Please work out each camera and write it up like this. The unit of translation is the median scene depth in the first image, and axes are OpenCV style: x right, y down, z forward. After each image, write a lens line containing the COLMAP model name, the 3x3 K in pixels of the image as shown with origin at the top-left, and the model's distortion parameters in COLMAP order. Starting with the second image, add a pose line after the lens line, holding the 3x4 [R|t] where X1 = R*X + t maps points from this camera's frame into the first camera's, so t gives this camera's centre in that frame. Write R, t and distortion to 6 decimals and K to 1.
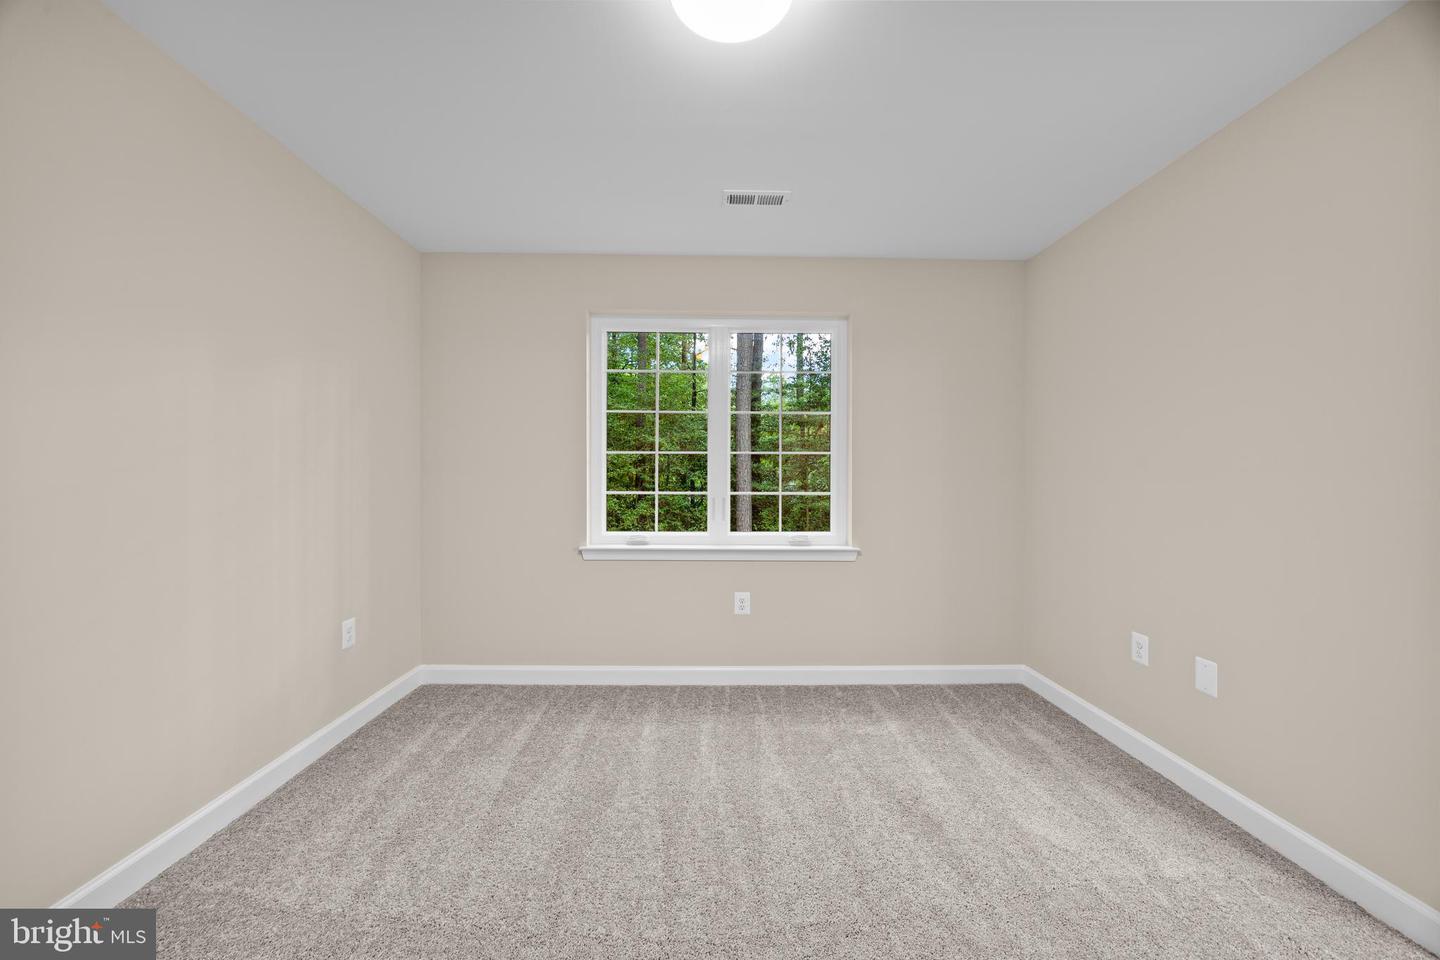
lens RADIAL K [[545.1, 0, 714.3], [0, 545.1, 483.0], [0, 0, 1]] dist [-0.005407, 0.000151]
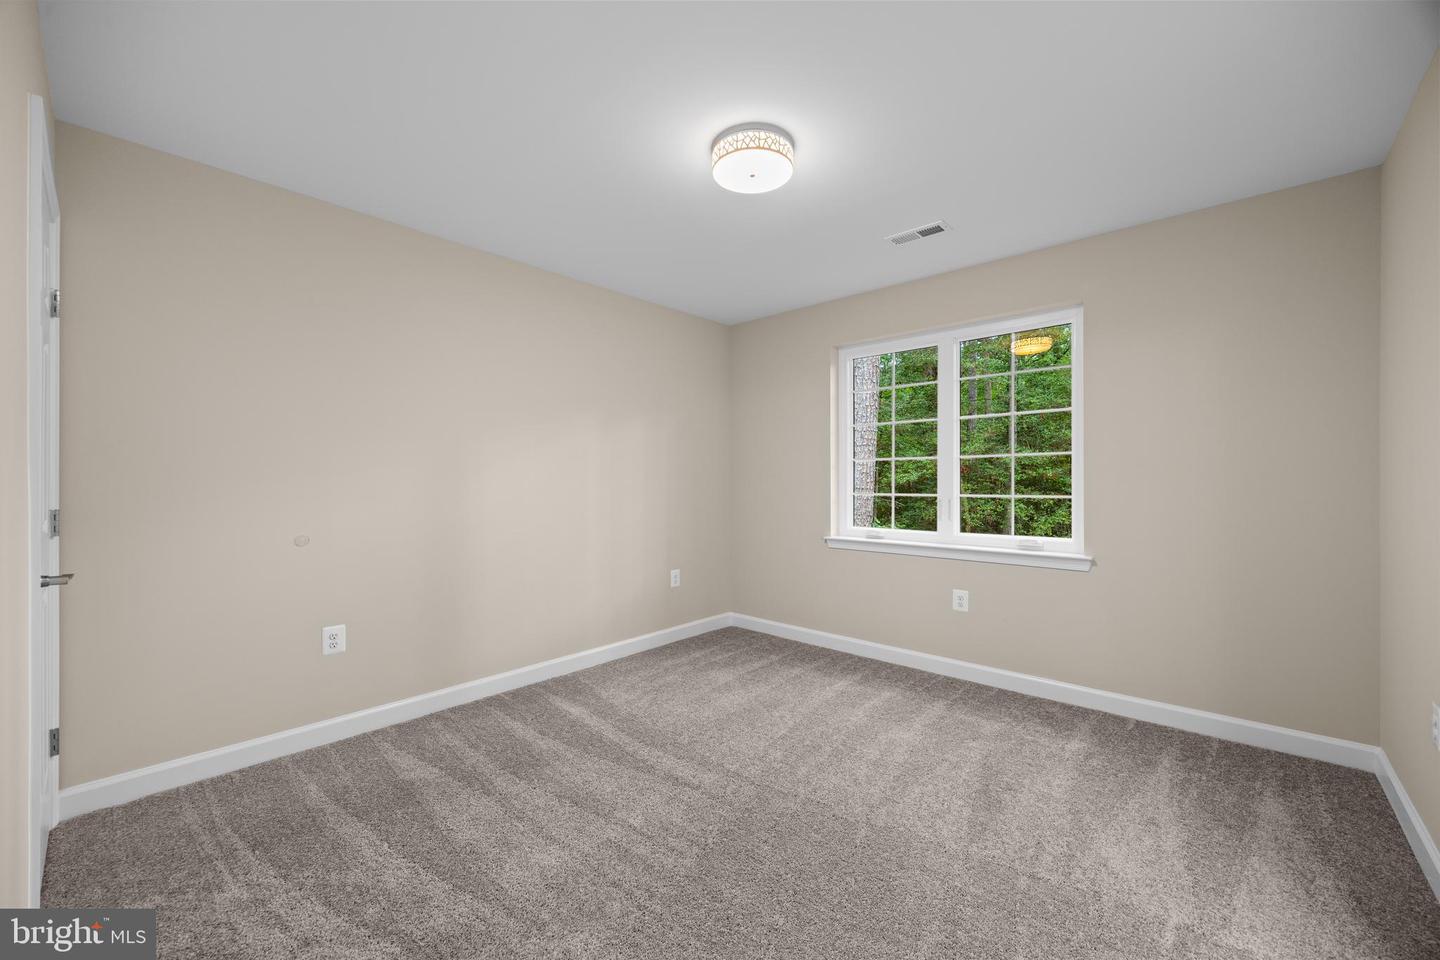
lens RADIAL K [[572.7, 0, 720.0], [0, 572.7, 480.0], [0, 0, 1]] dist [0.000678, -0.000158]
pose [[0.722519, -0.007858, -0.691307, 0.510714], [-0.000070, 0.999935, -0.011439, 0.002541], [0.691351, 0.008313, 0.722471, -0.121004]]
